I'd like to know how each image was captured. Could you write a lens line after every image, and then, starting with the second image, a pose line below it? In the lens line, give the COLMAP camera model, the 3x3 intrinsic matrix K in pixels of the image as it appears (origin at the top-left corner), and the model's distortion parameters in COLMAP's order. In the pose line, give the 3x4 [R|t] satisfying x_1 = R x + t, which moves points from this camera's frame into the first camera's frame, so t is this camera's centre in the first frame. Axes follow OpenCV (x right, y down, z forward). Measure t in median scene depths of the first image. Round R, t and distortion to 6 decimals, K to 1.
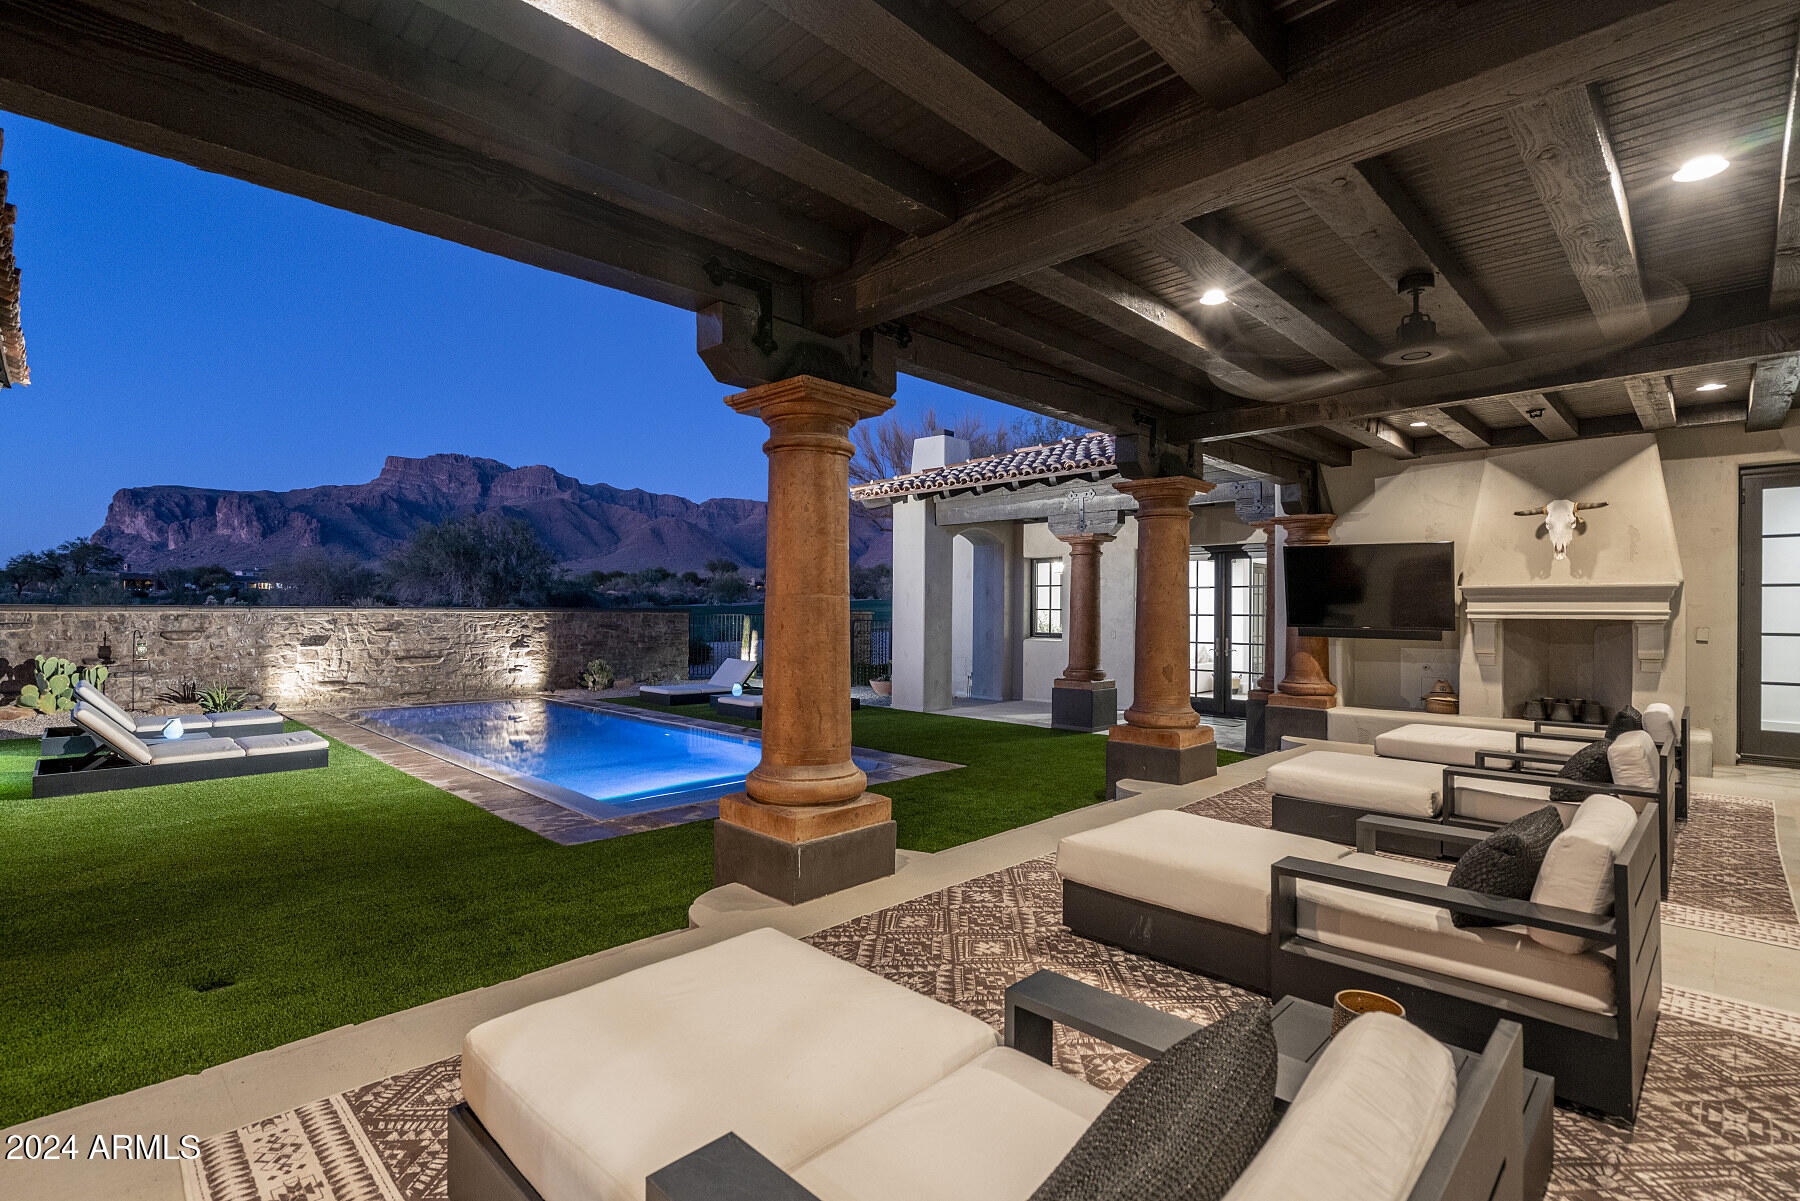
lens RADIAL K [[831.8, 0, 898.6], [0, 831.8, 607.7], [0, 0, 1]] dist [-0.003096, 0.000601]
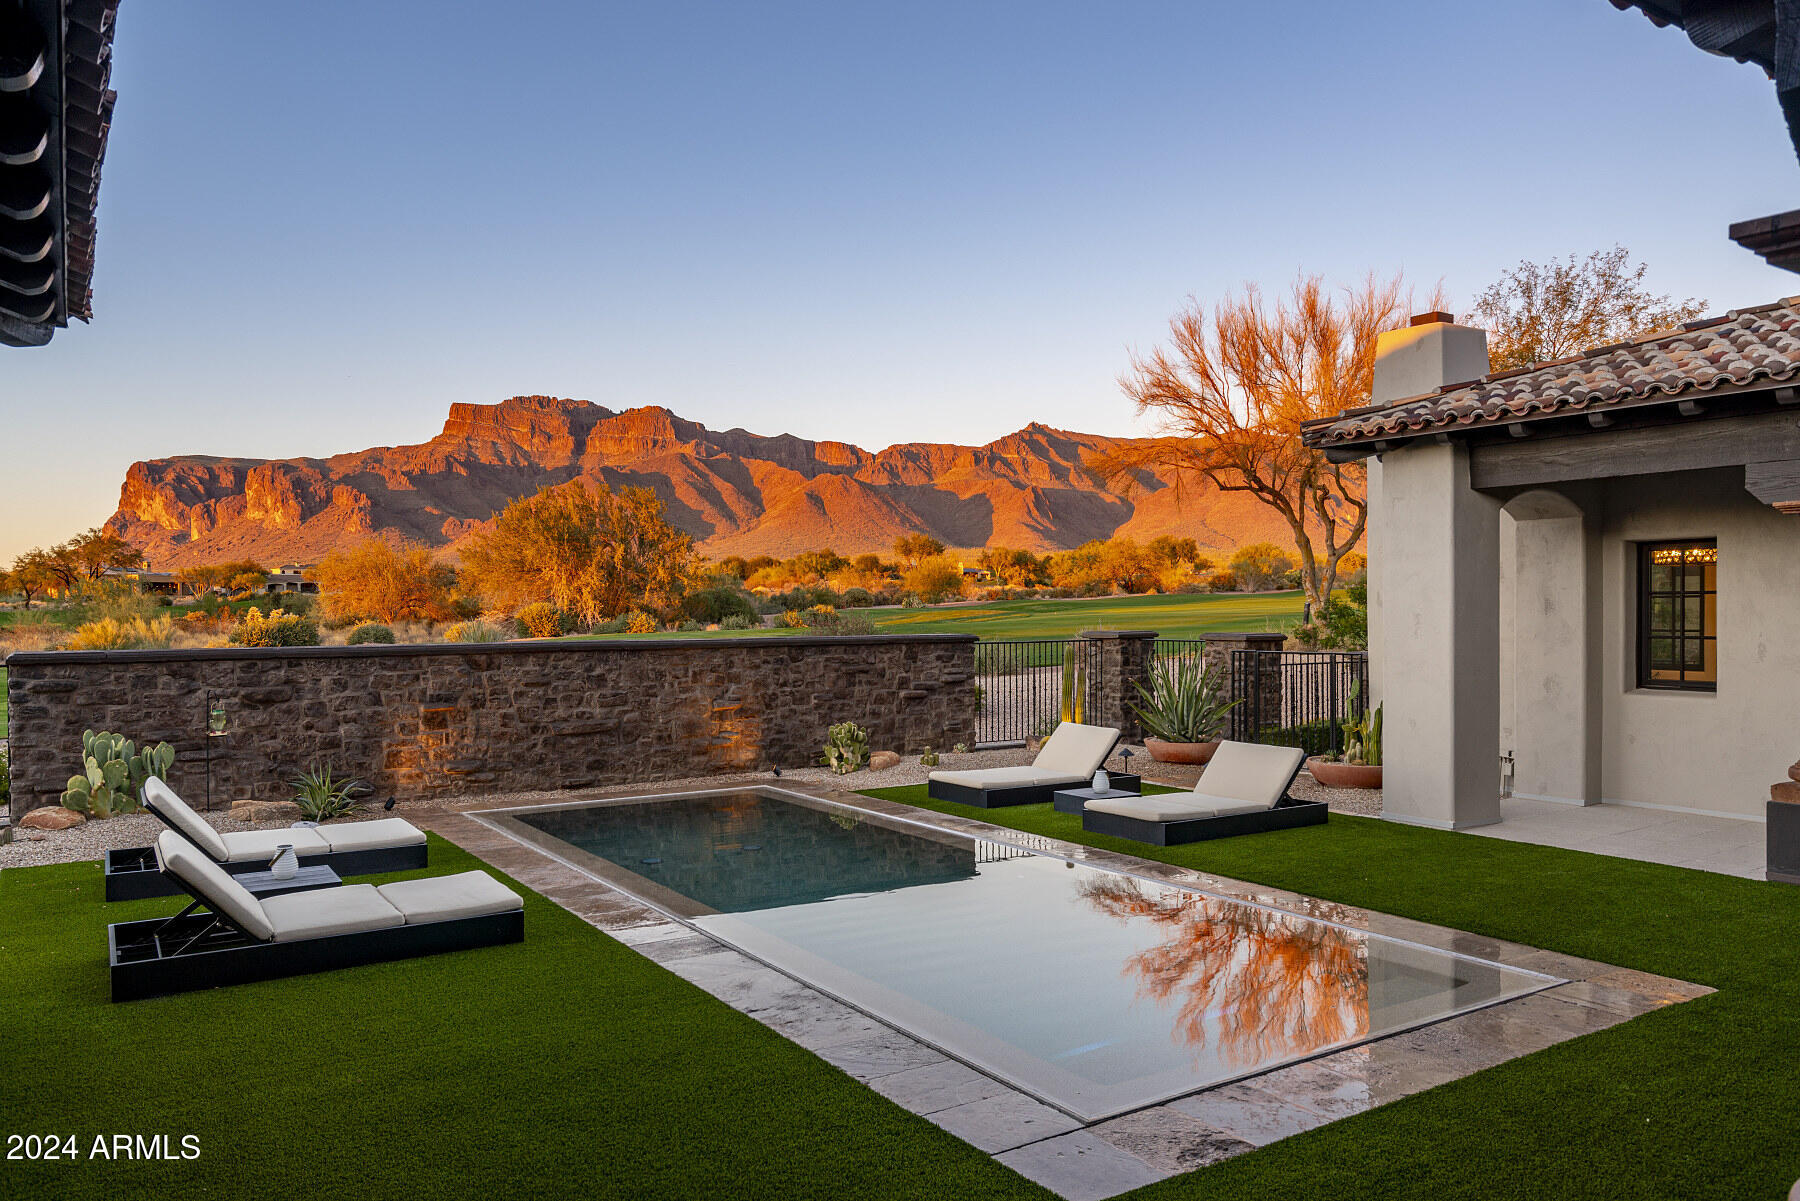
lens RADIAL K [[1279.3, 0, 906.4], [0, 1279.3, 620.9], [0, 0, 1]] dist [0.005331, 0.002138]
pose [[0.977262, -0.011246, -0.211738, -0.117688], [0.013702, 0.999855, 0.010135, -0.021507], [0.211594, -0.012806, 0.977274, 0.088905]]
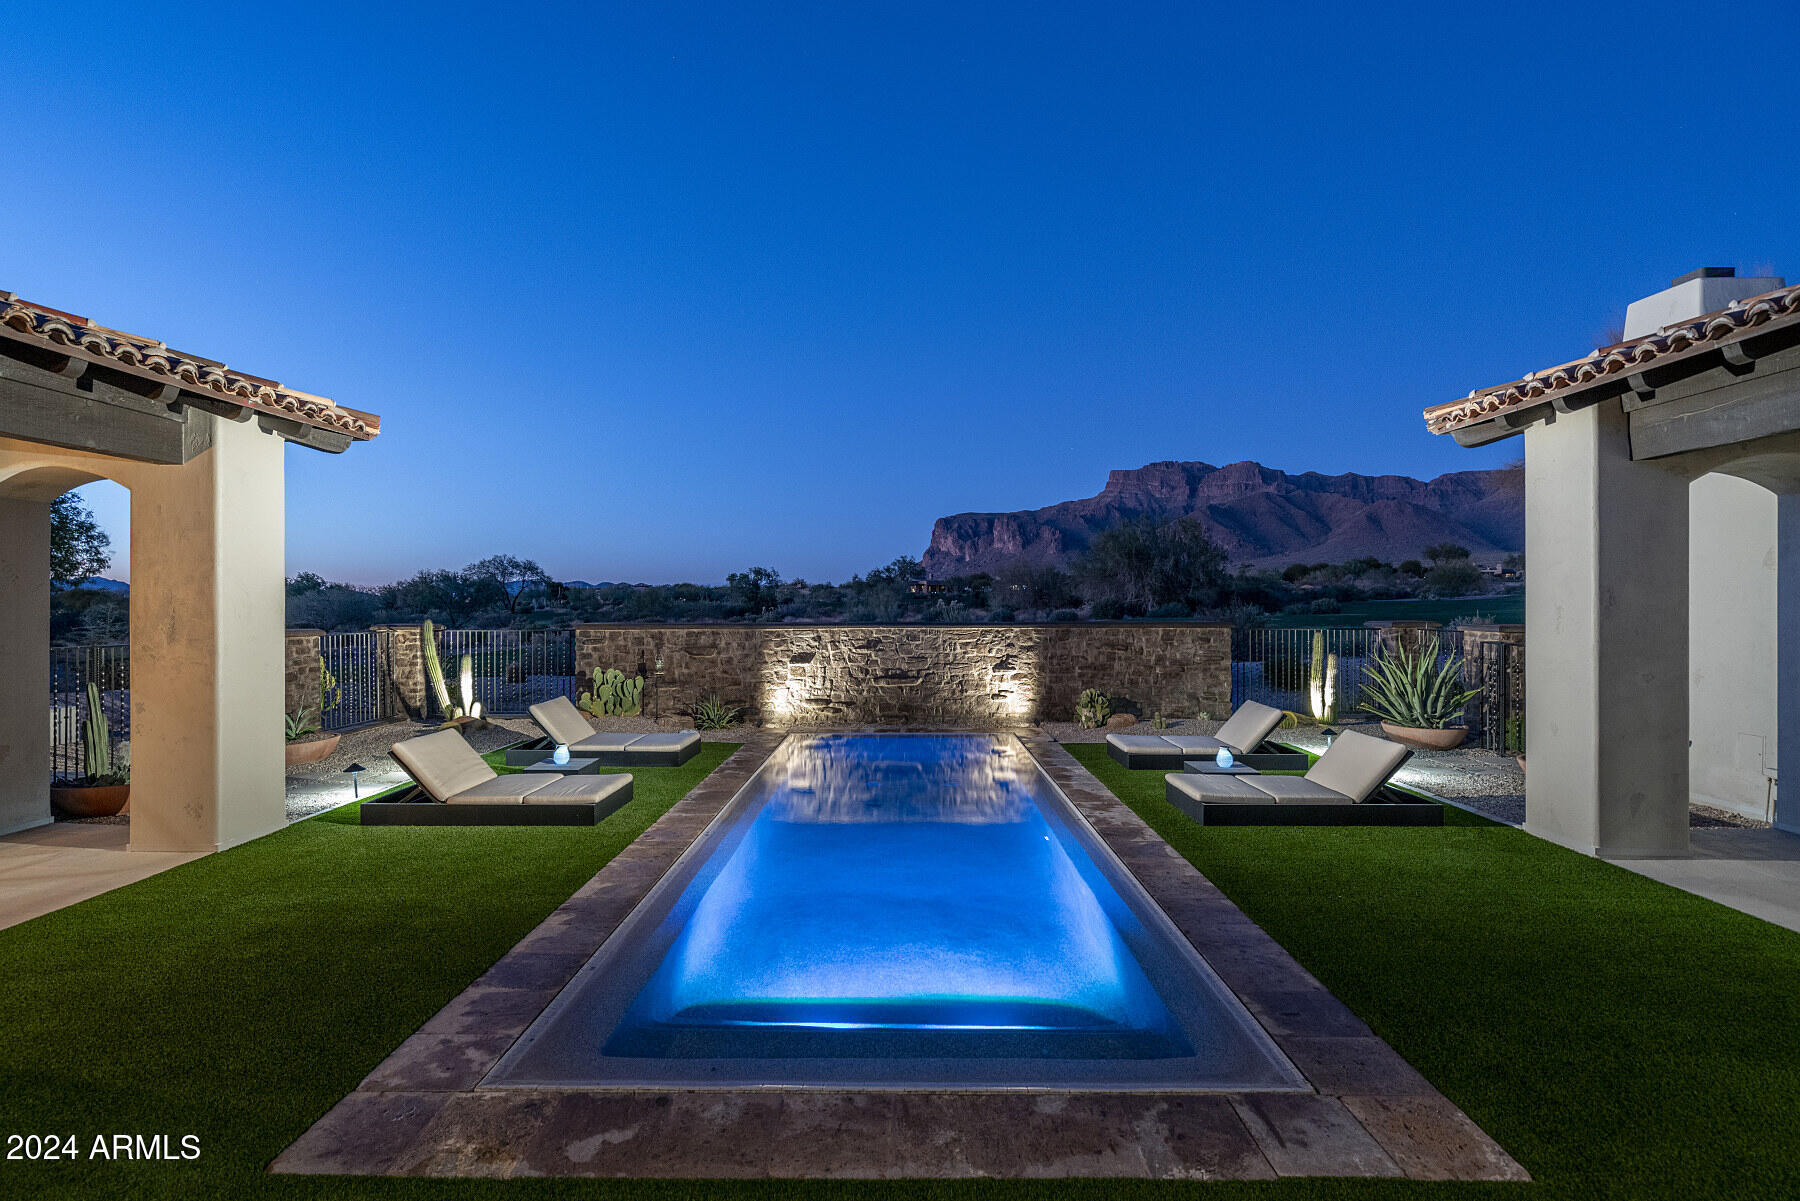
lens RADIAL K [[831.8, 0, 898.6], [0, 831.8, 607.7], [0, 0, 1]] dist [-0.003096, 0.000601]
pose [[0.694370, -0.004645, -0.719603, 0.080085], [0.008890, 0.999958, 0.002123, -0.017875], [0.719563, -0.007872, 0.694383, 0.327195]]
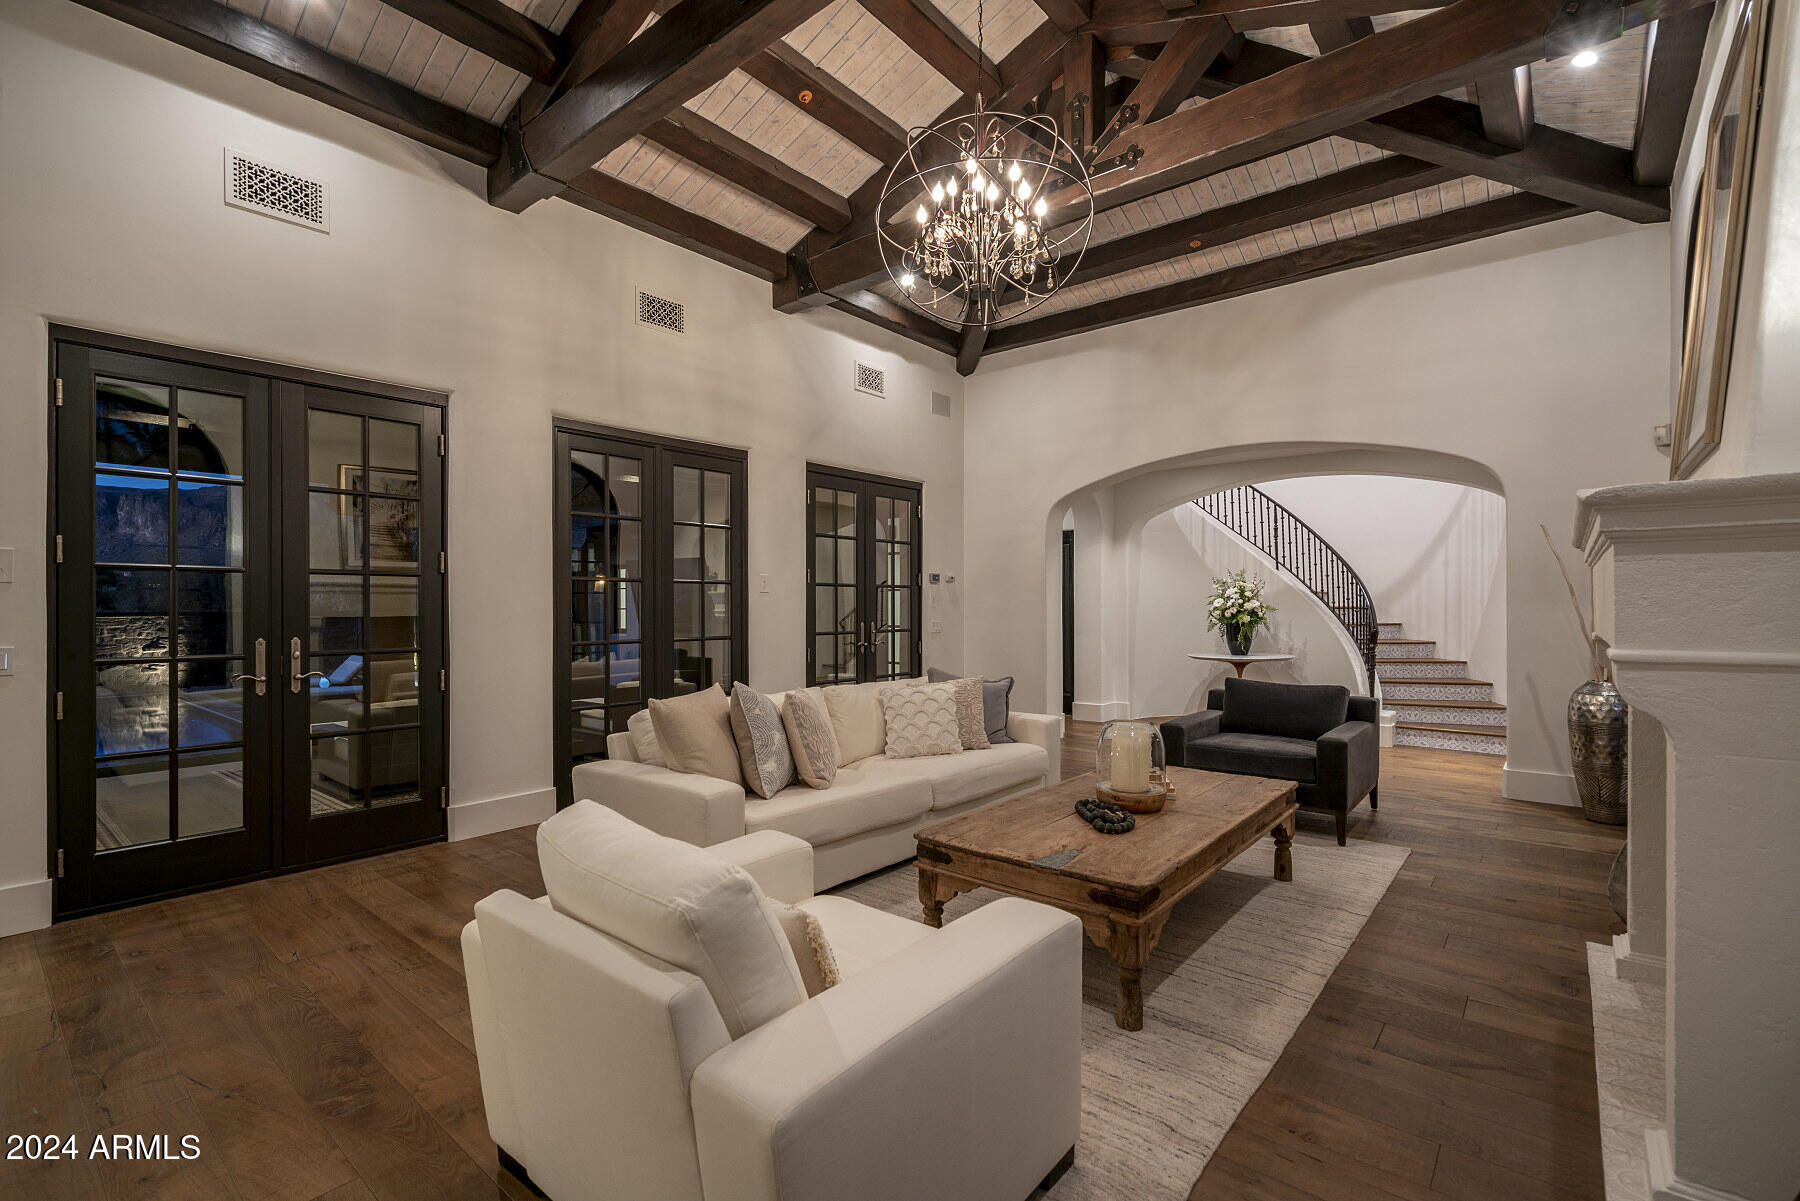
lens RADIAL K [[831.8, 0, 898.6], [0, 831.8, 607.7], [0, 0, 1]] dist [-0.003096, 0.000601]
pose [[0.997793, -0.010676, 0.065543, 0.450724], [0.010335, 0.999931, 0.005544, -0.002132], [-0.065598, -0.004855, 0.997834, -0.160908]]
